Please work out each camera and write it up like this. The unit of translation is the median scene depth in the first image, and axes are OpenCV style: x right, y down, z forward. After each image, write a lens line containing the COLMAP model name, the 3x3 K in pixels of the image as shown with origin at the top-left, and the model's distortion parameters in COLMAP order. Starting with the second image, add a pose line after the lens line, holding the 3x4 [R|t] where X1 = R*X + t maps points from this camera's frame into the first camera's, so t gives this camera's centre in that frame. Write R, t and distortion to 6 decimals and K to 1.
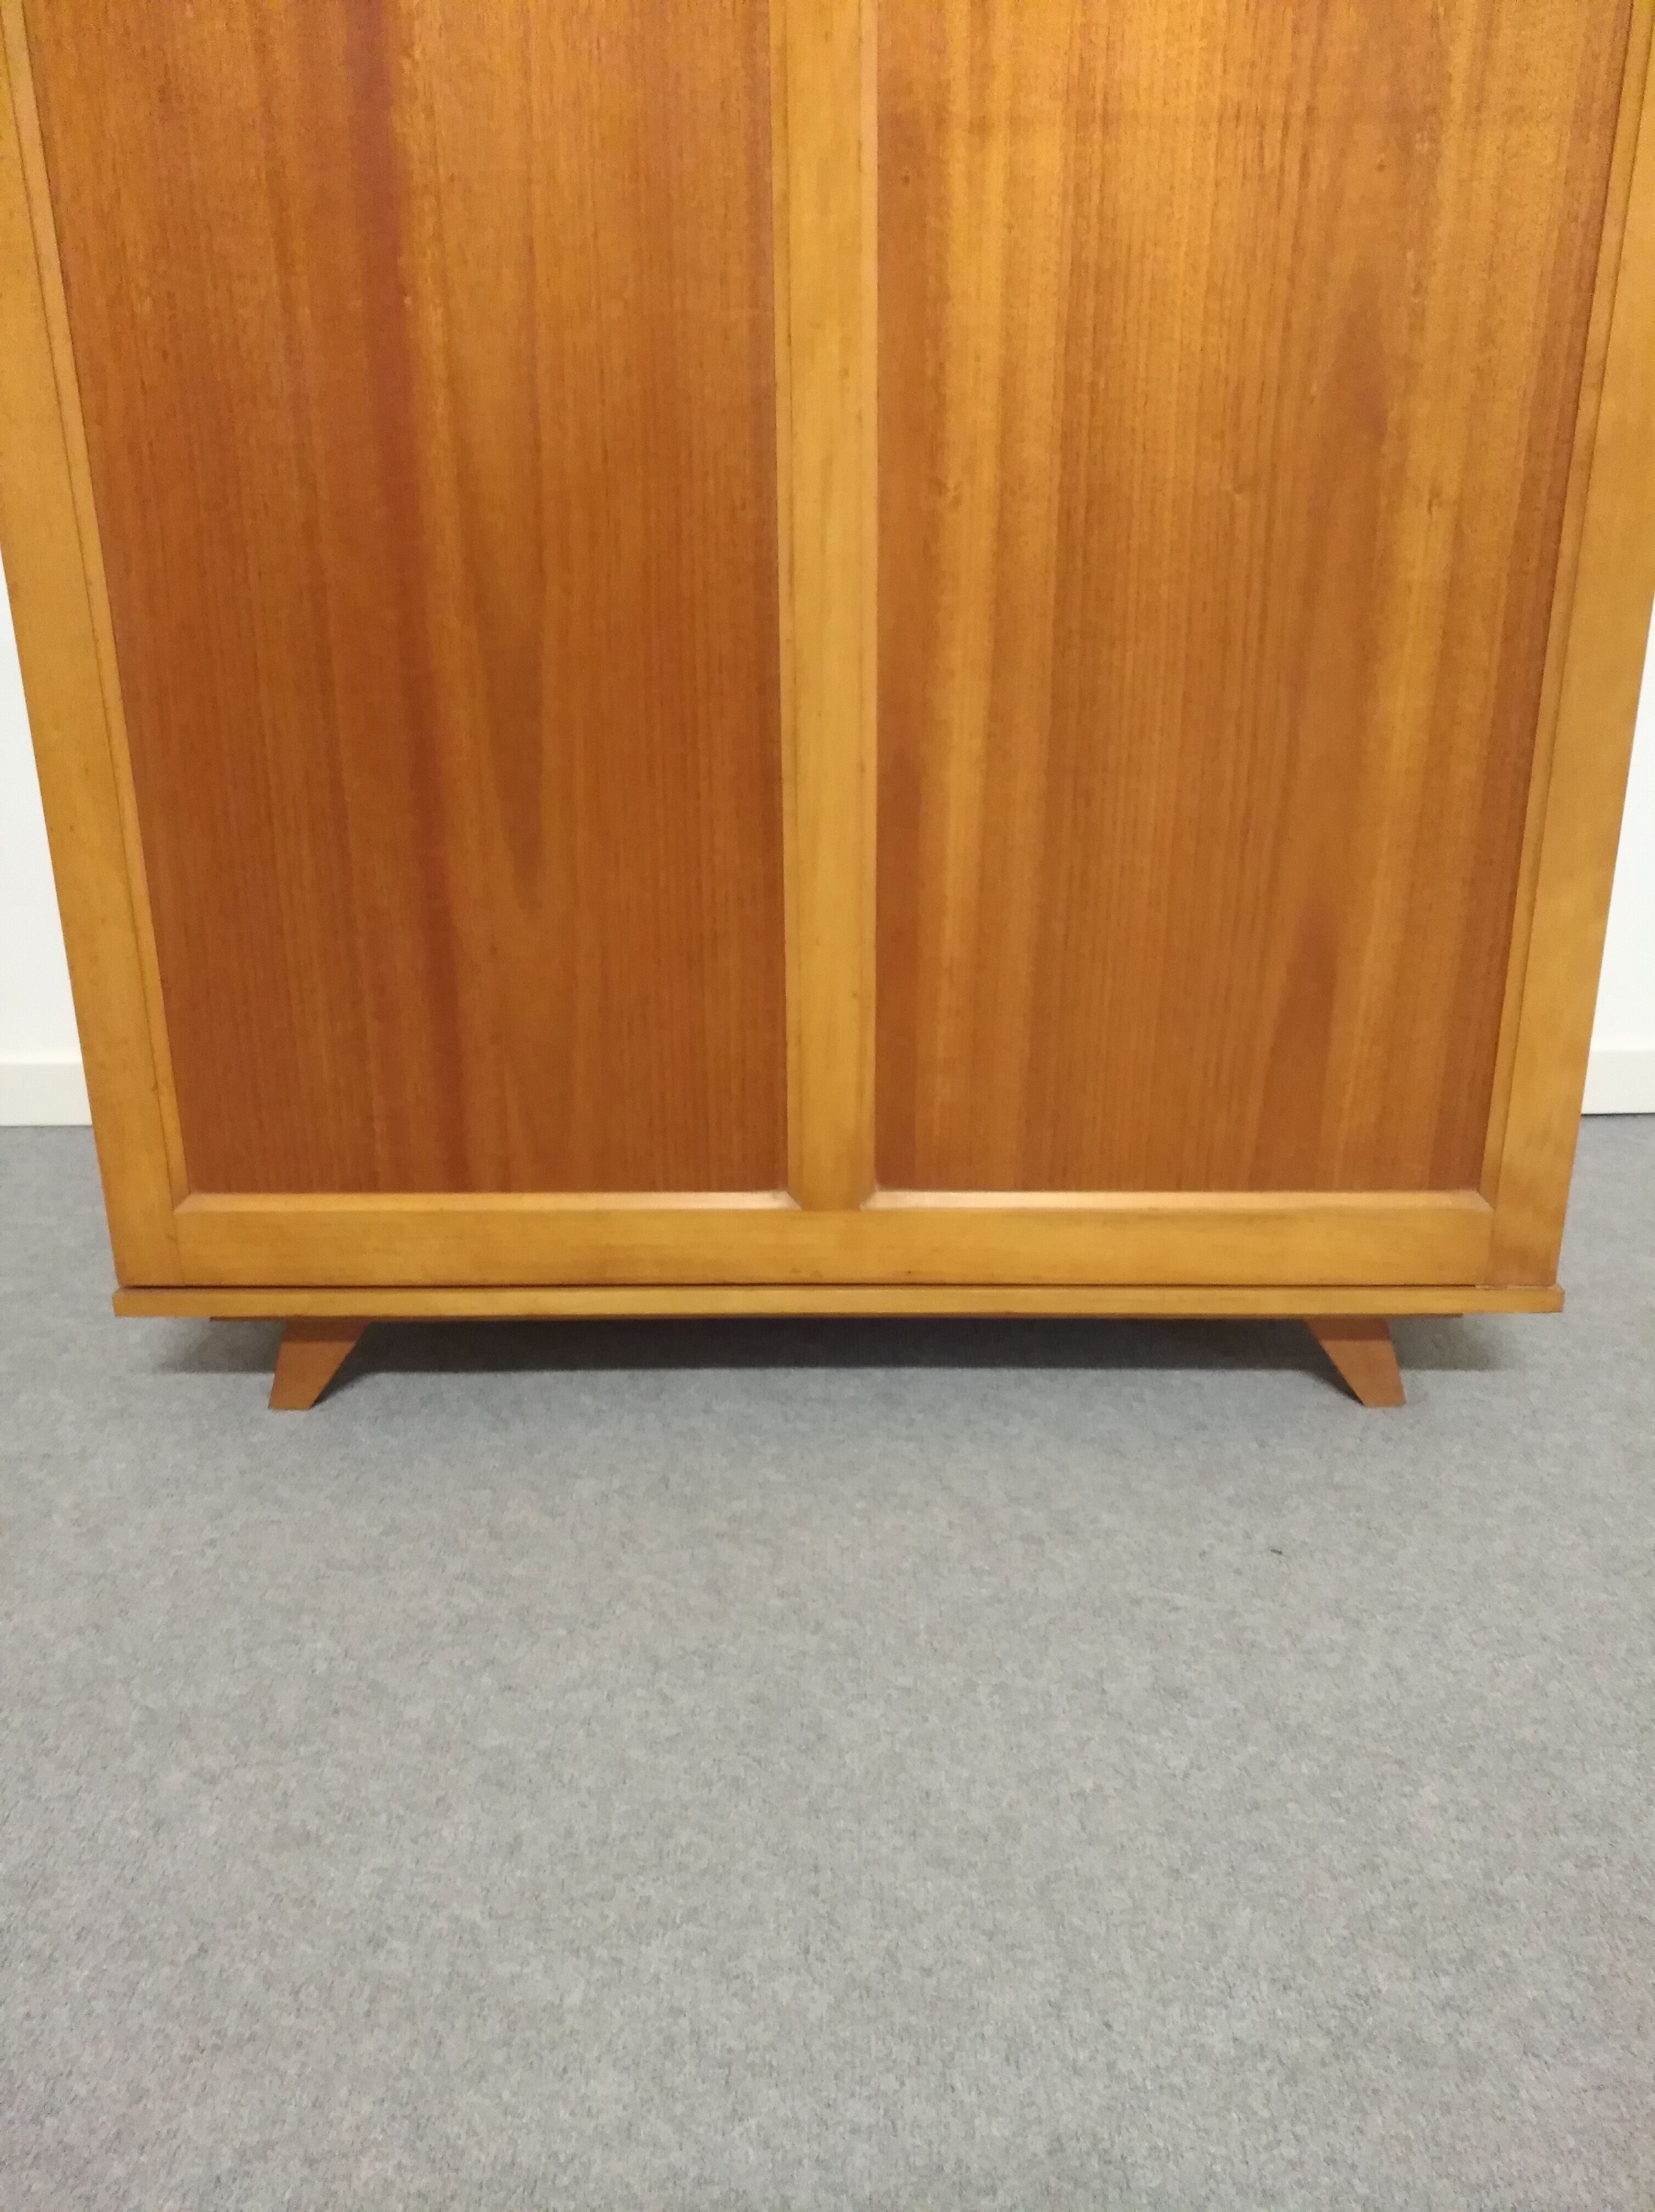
lens RADIAL K [[1718.6, 0, 827.5], [0, 1718.6, 1106.0], [0, 0, 1]] dist [-0.034061, 0.067742]
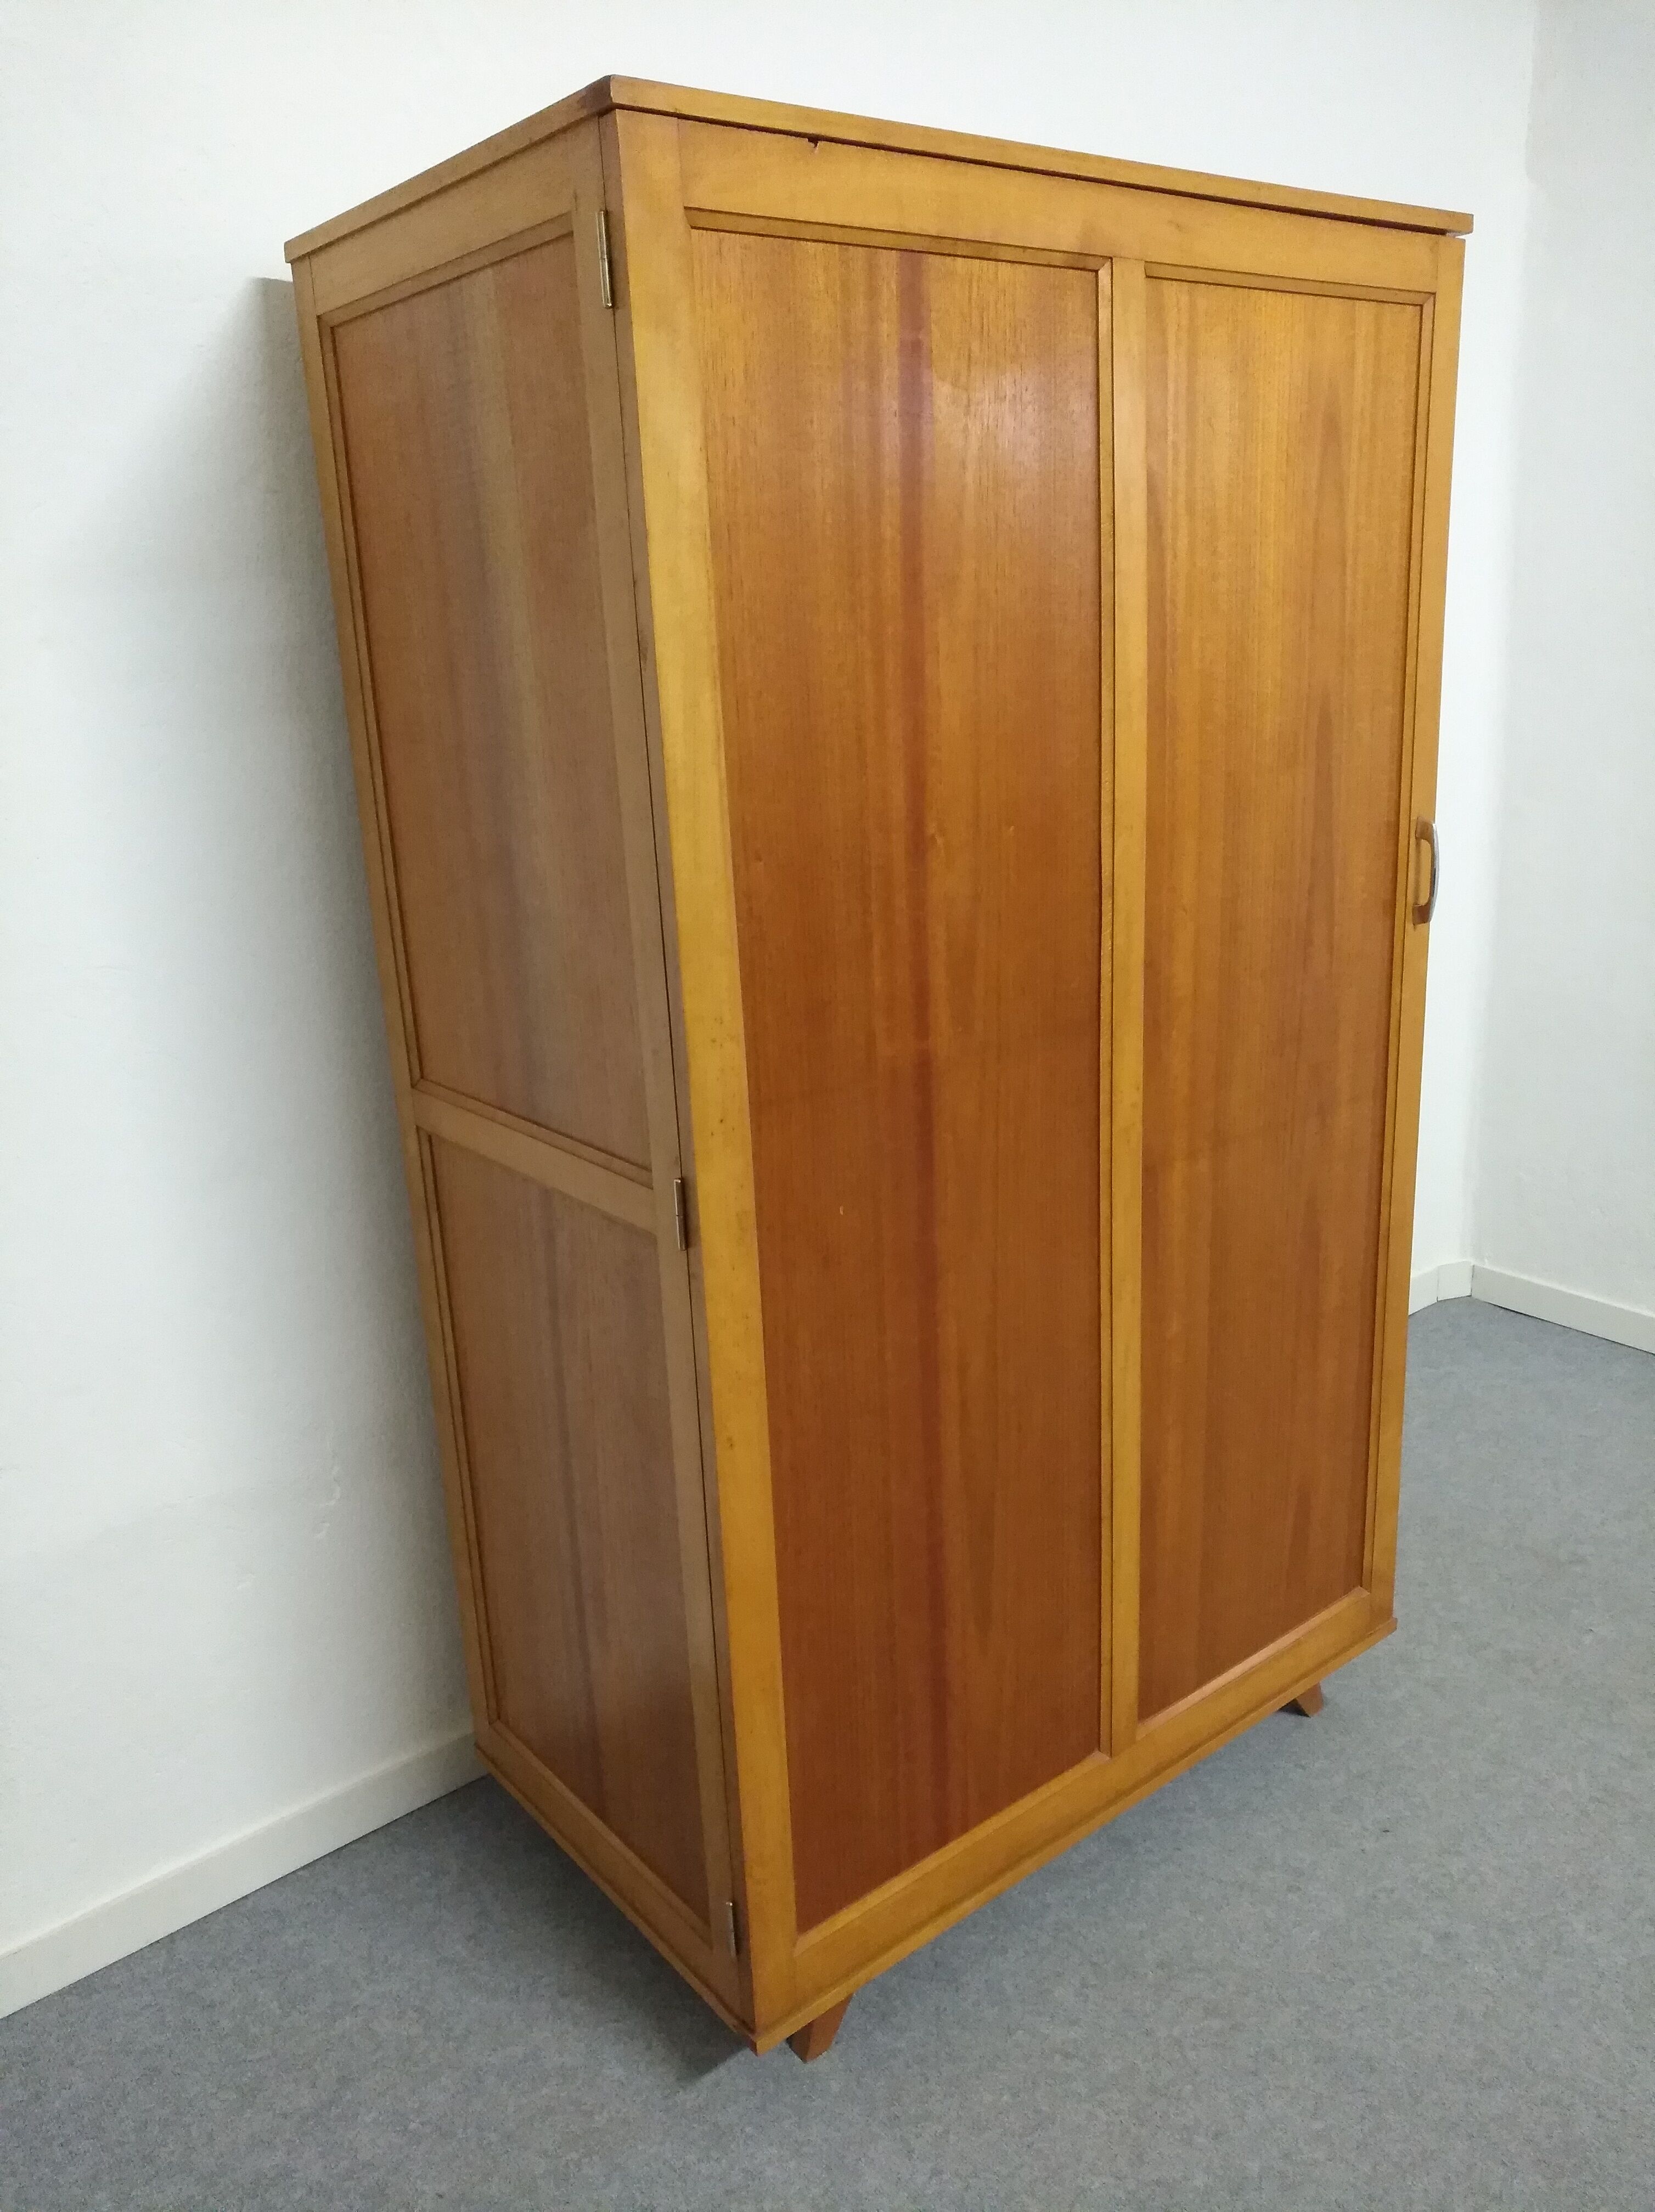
lens RADIAL K [[1718.6, 0, 827.5], [0, 1718.6, 1106.0], [0, 0, 1]] dist [-0.034061, 0.067742]
pose [[0.770746, -0.206476, 0.602760, -1.094641], [0.246863, 0.968914, 0.016239, -0.640927], [-0.587375, 0.136283, 0.797758, -0.201785]]
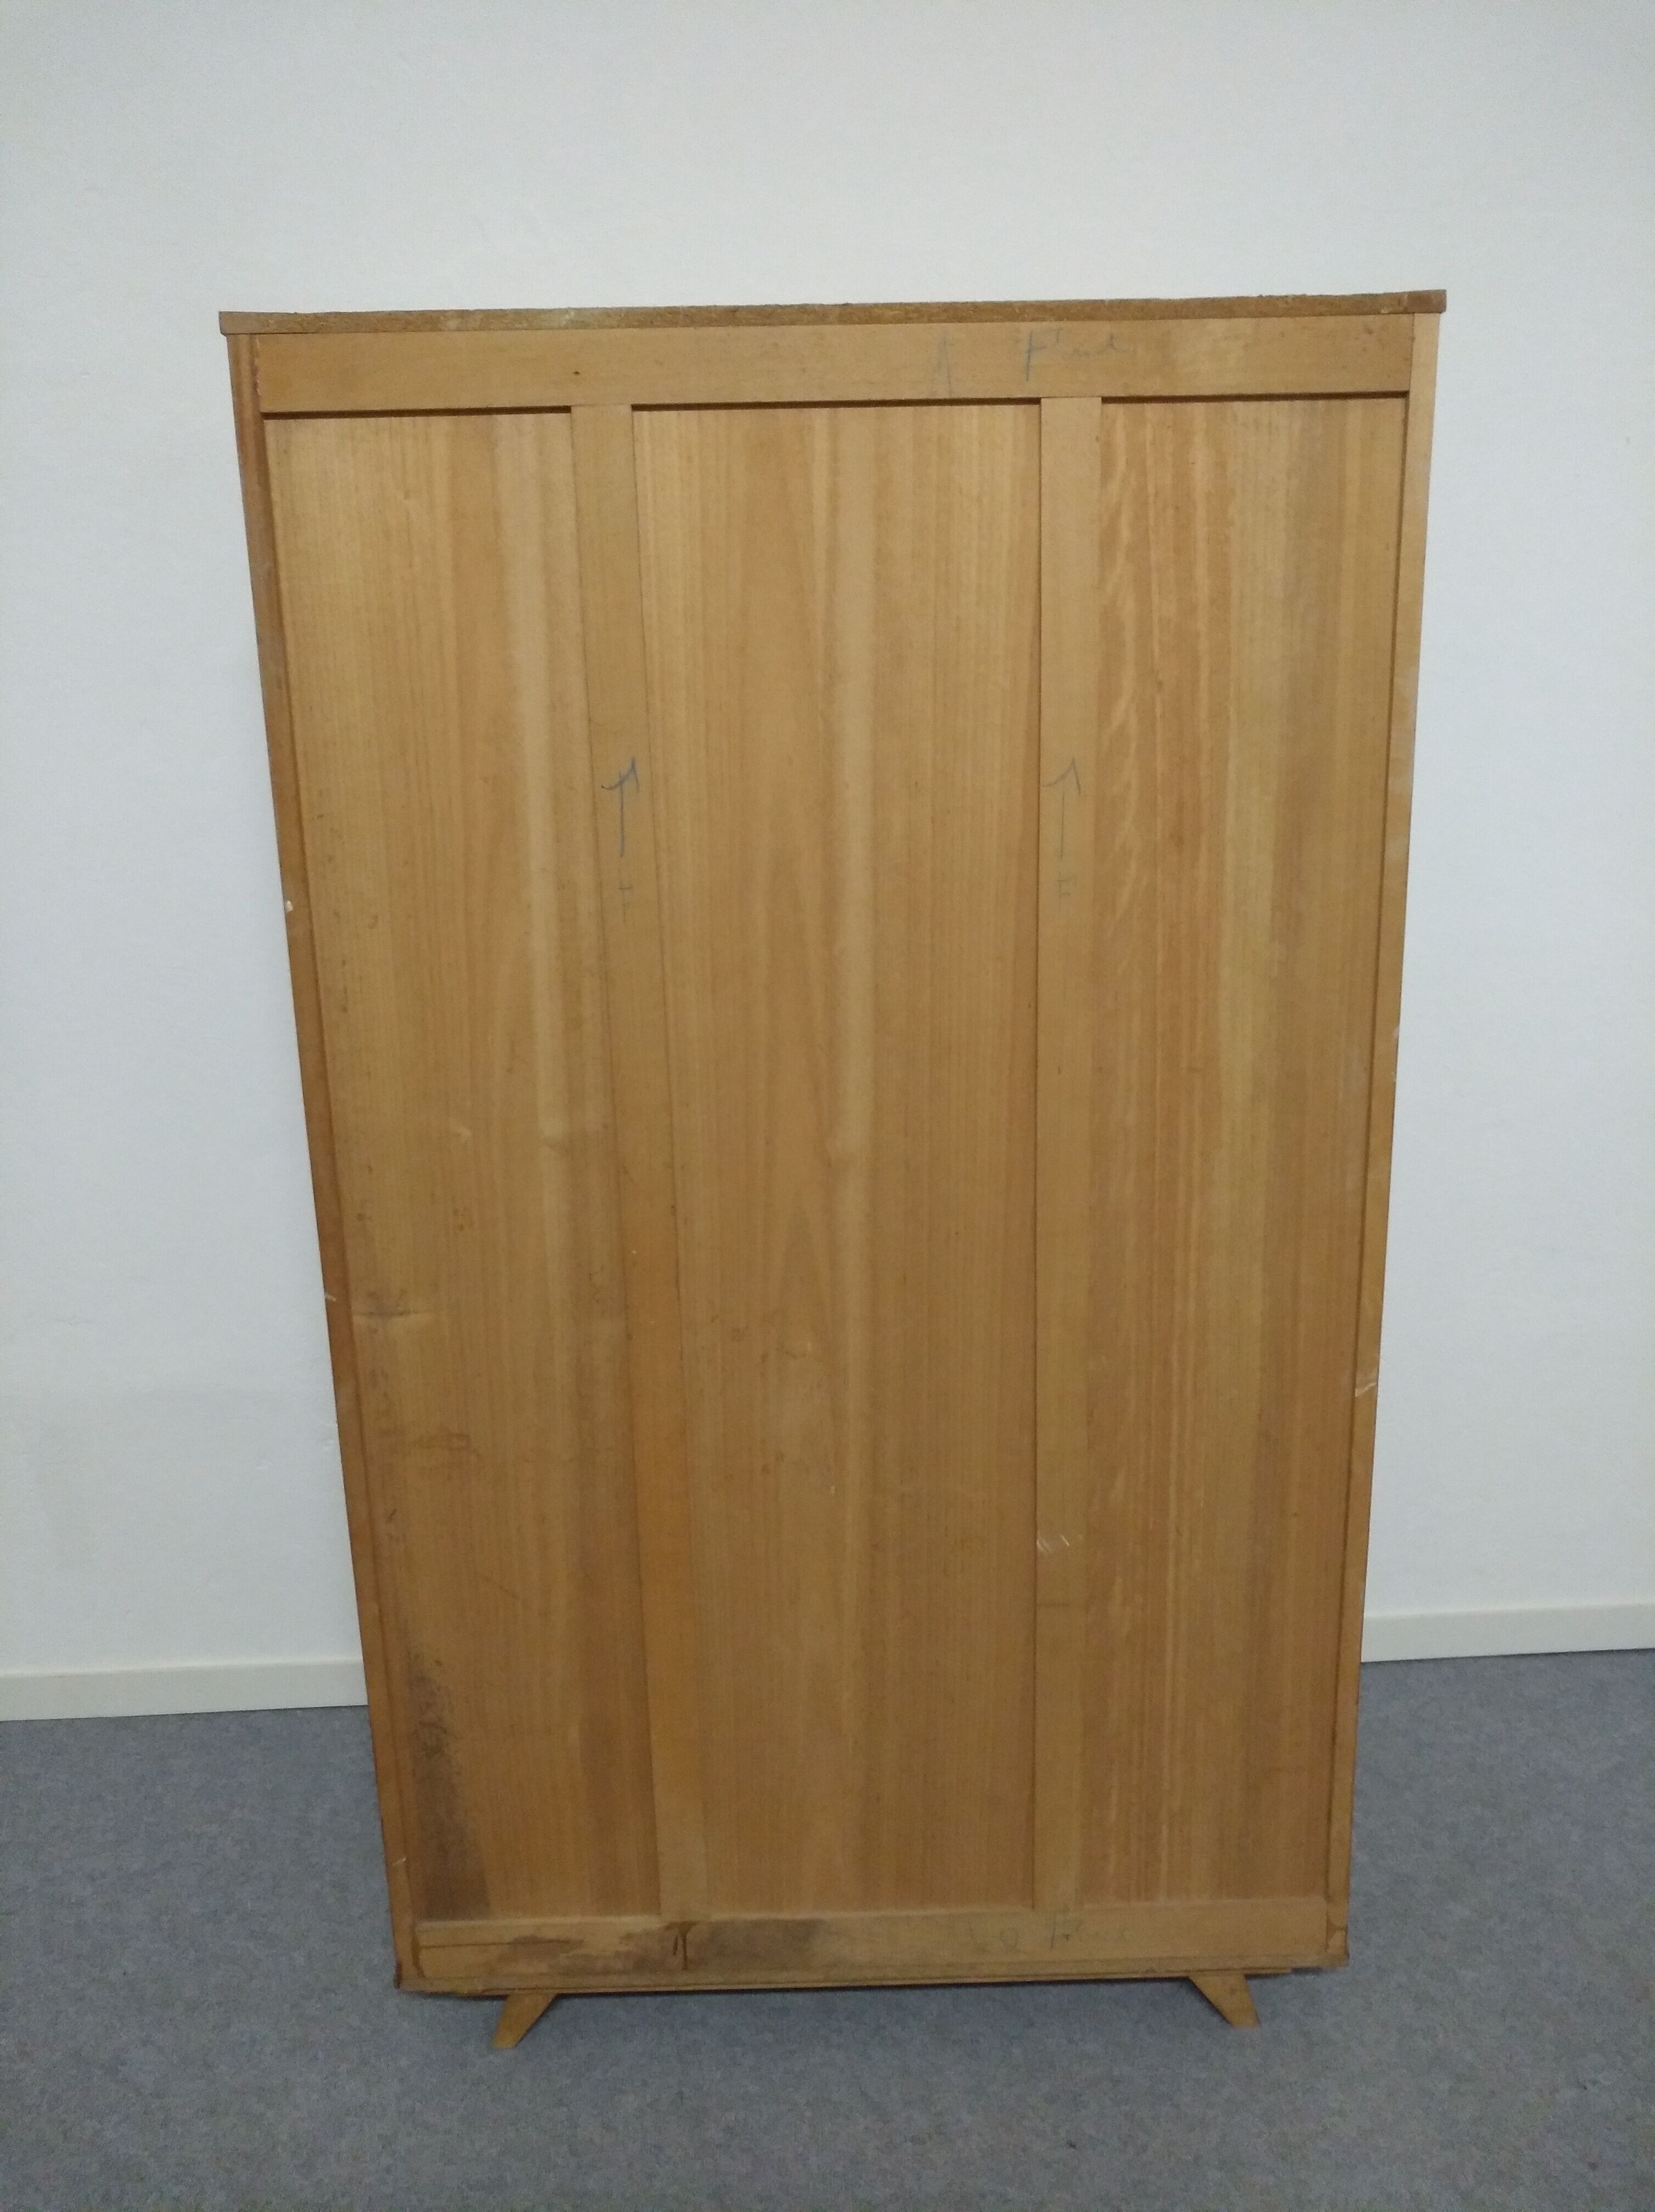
lens RADIAL K [[1718.6, 0, 827.5], [0, 1718.6, 1106.0], [0, 0, 1]] dist [-0.034061, 0.067742]
pose [[0.998850, -0.023594, 0.041729, -0.006933], [0.026941, 0.996303, -0.081570, -0.552746], [-0.039650, 0.082600, 0.995794, -0.622258]]
